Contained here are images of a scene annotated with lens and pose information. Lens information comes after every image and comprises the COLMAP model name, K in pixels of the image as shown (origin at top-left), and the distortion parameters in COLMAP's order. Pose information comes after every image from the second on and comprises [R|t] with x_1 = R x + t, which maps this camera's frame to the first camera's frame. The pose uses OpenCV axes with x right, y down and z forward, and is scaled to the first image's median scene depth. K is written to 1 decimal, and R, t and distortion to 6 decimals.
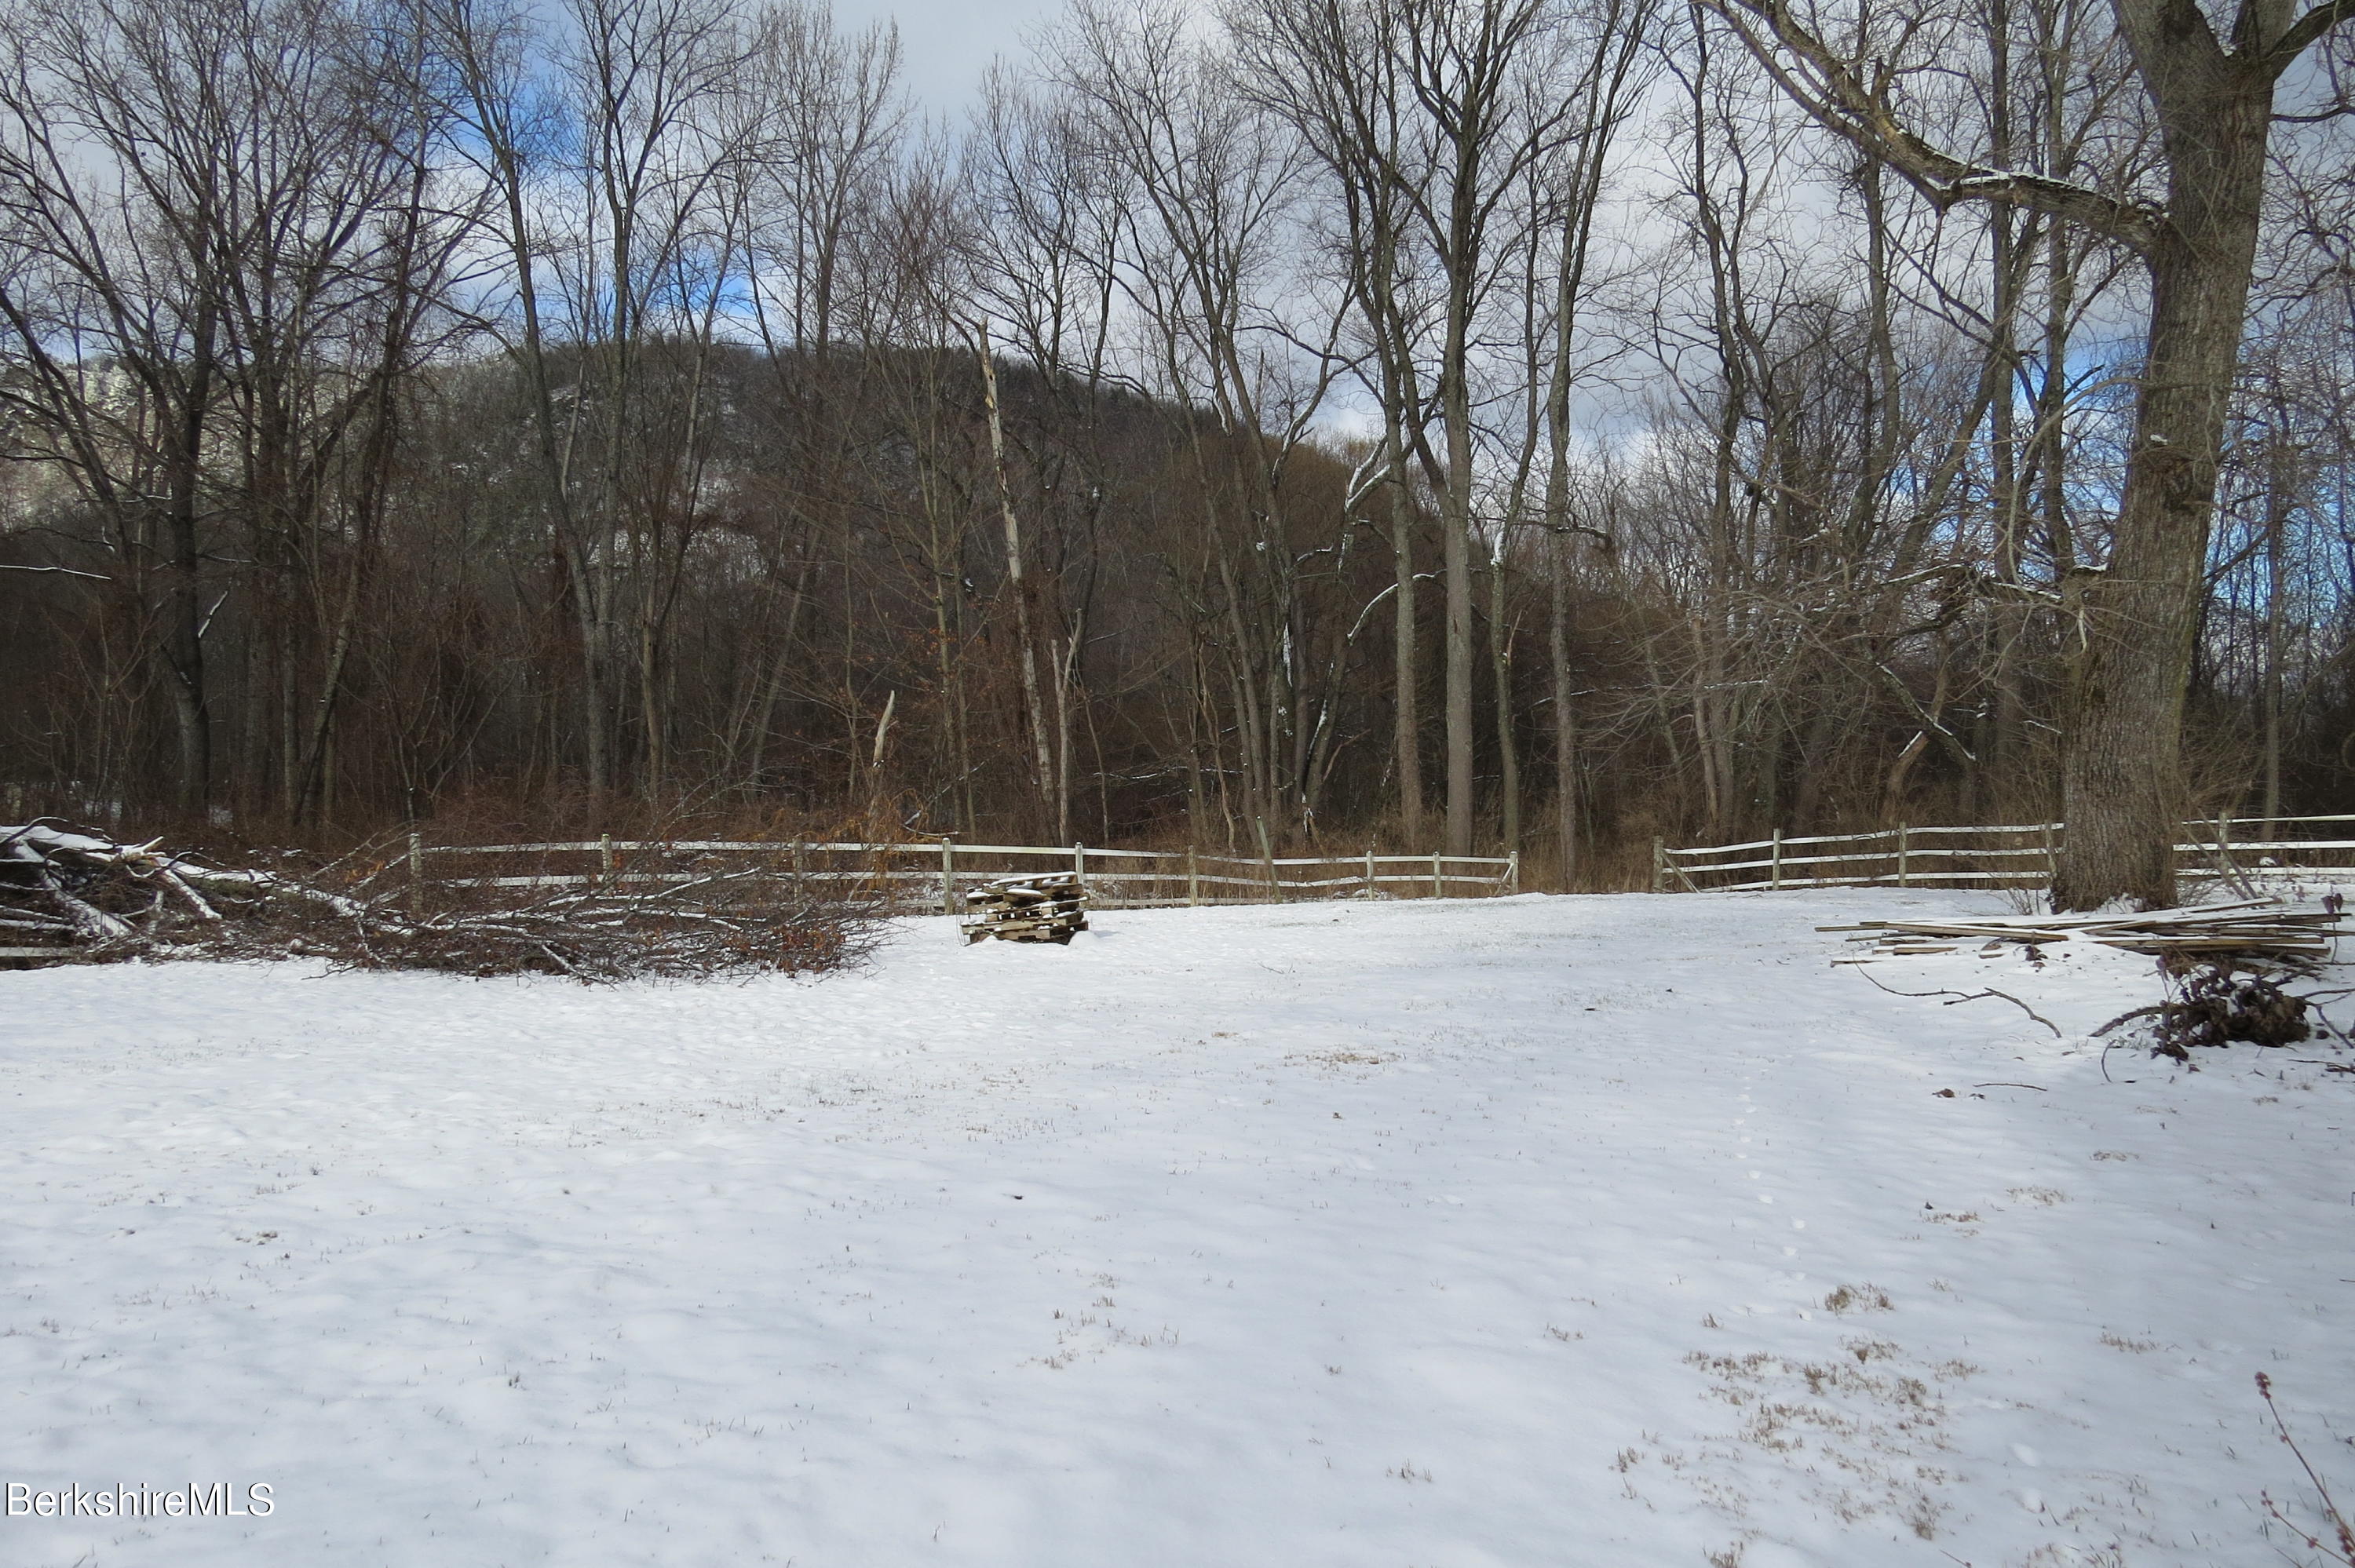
lens RADIAL K [[1688.6, 0, 1188.3], [0, 1688.6, 793.1], [0, 0, 1]] dist [-0.033068, 0.022328]
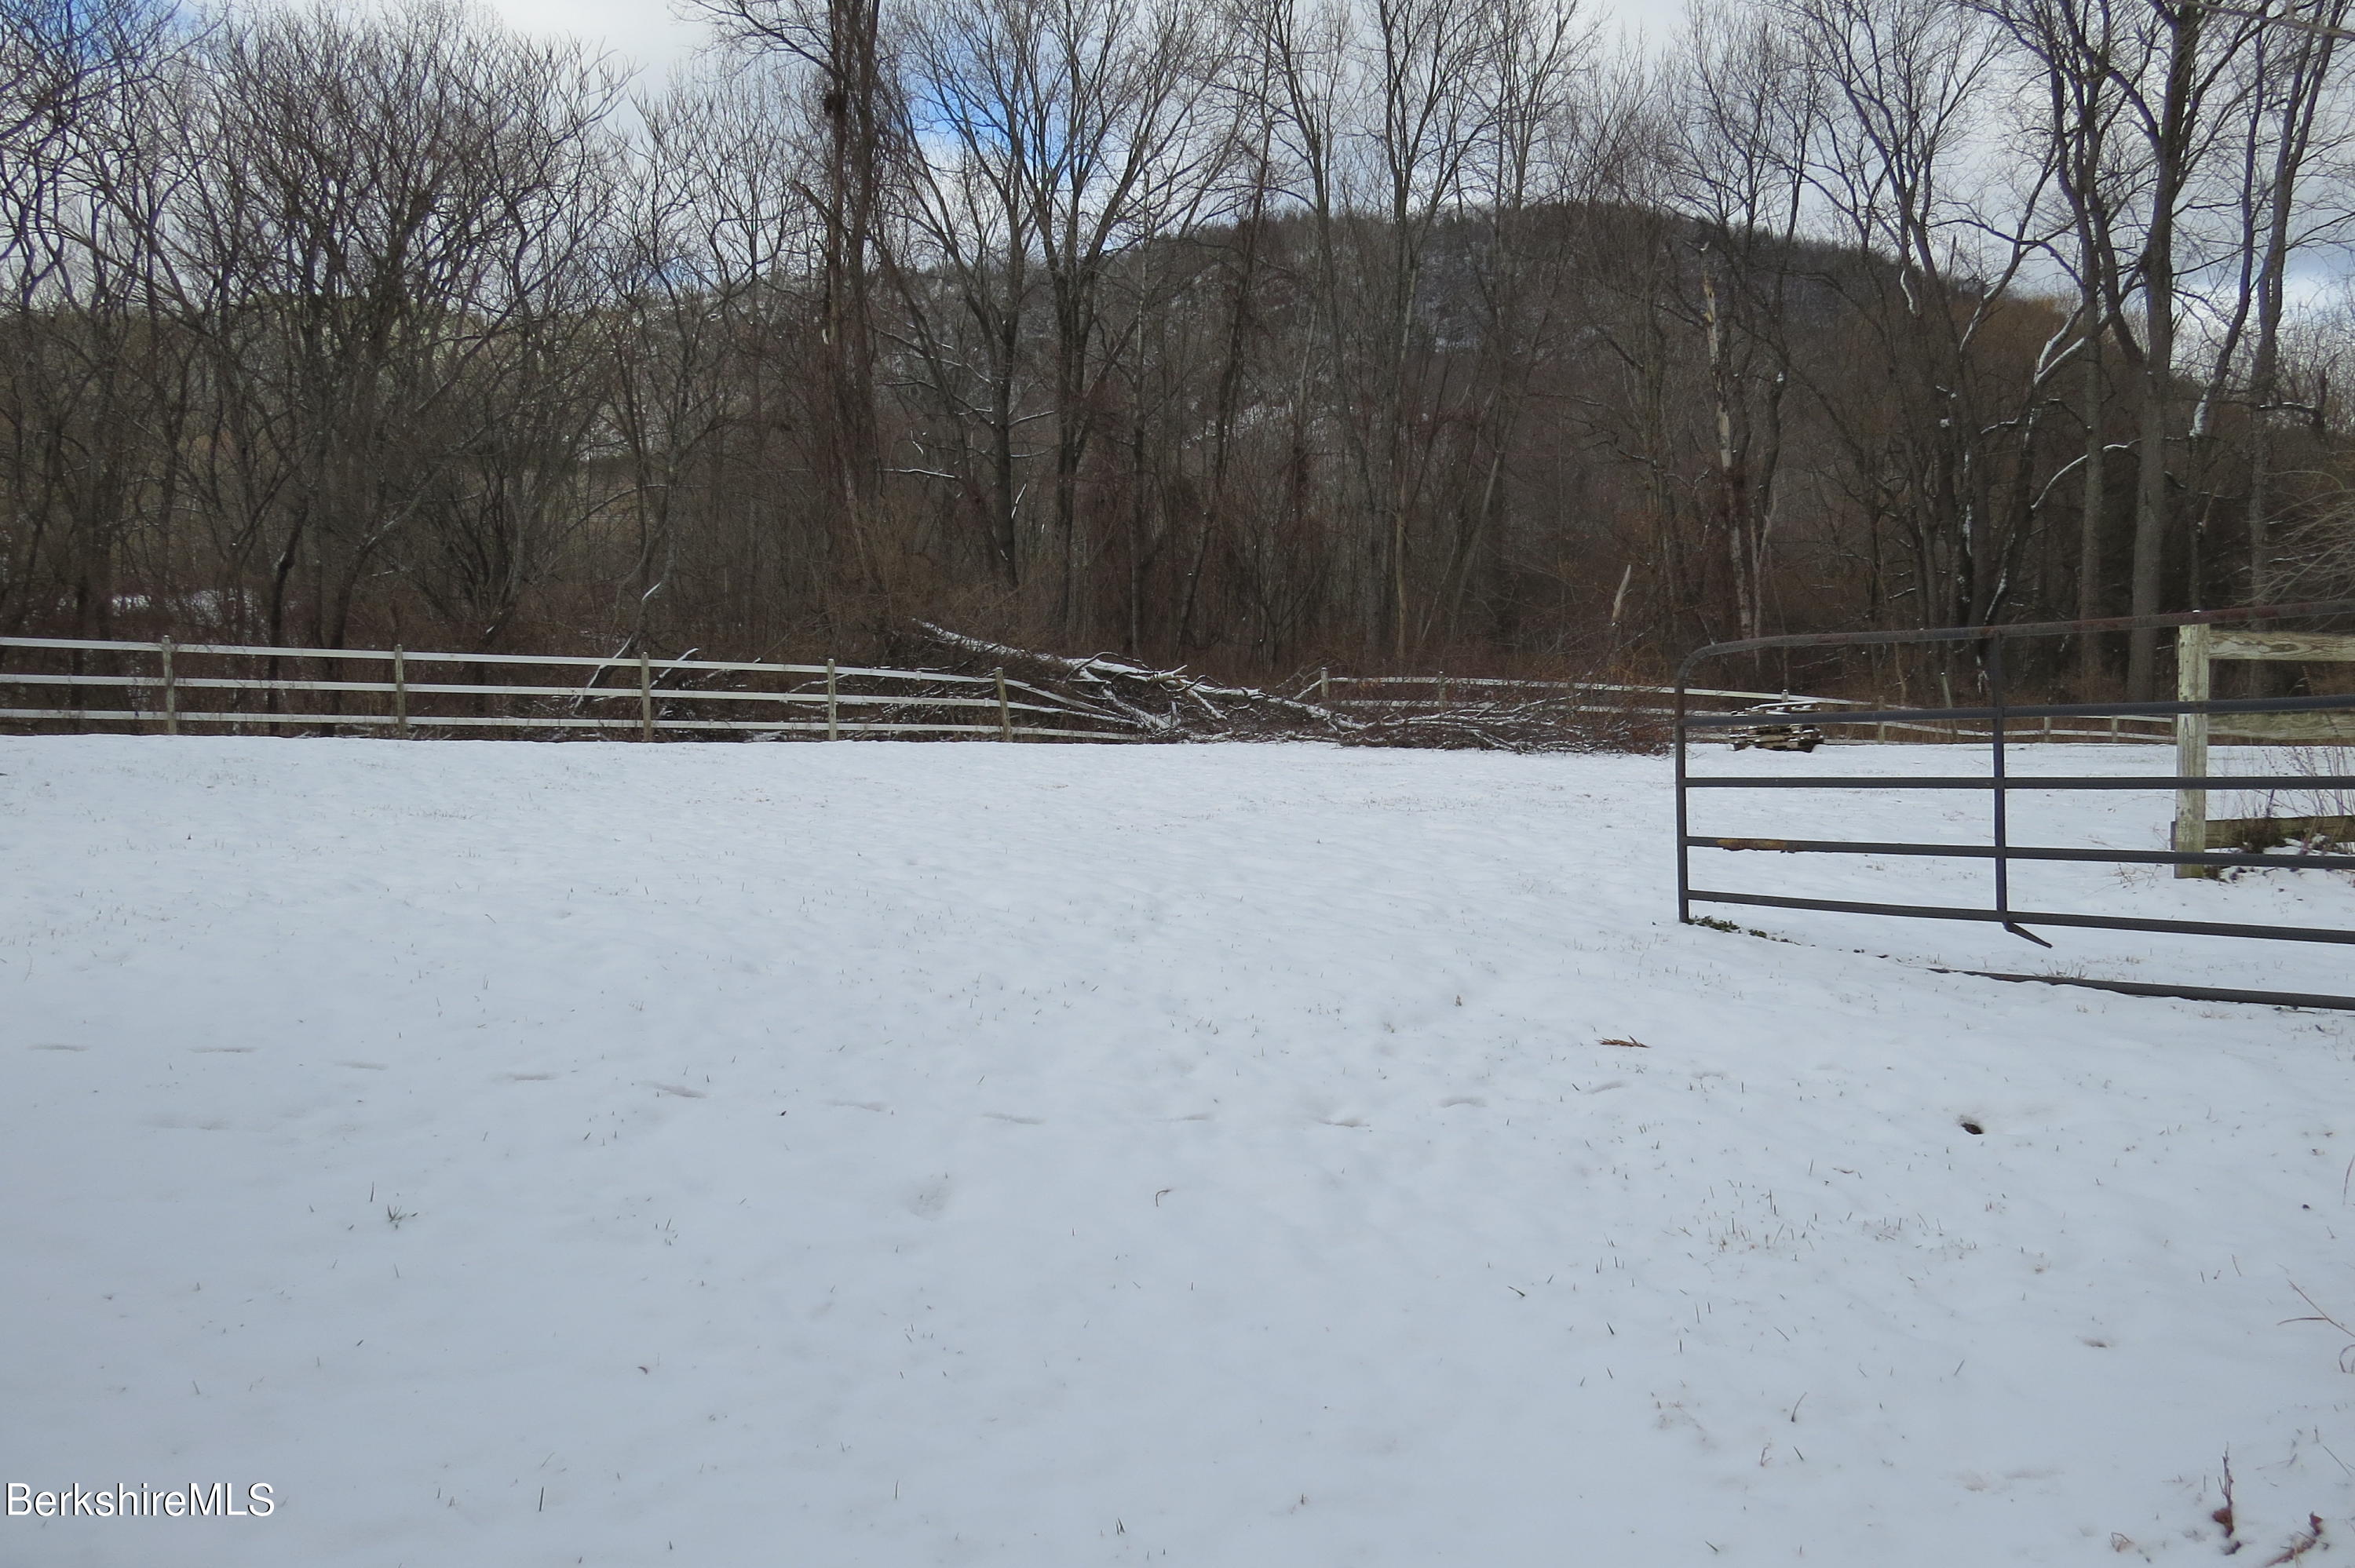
lens RADIAL K [[1688.6, 0, 1165.3], [0, 1688.6, 789.6], [0, 0, 1]] dist [-0.033068, 0.022328]
pose [[0.932264, 0.040372, -0.359520, -0.028422], [-0.012538, 0.996763, 0.079418, 0.007132], [0.361562, -0.069531, 0.929752, -0.195518]]
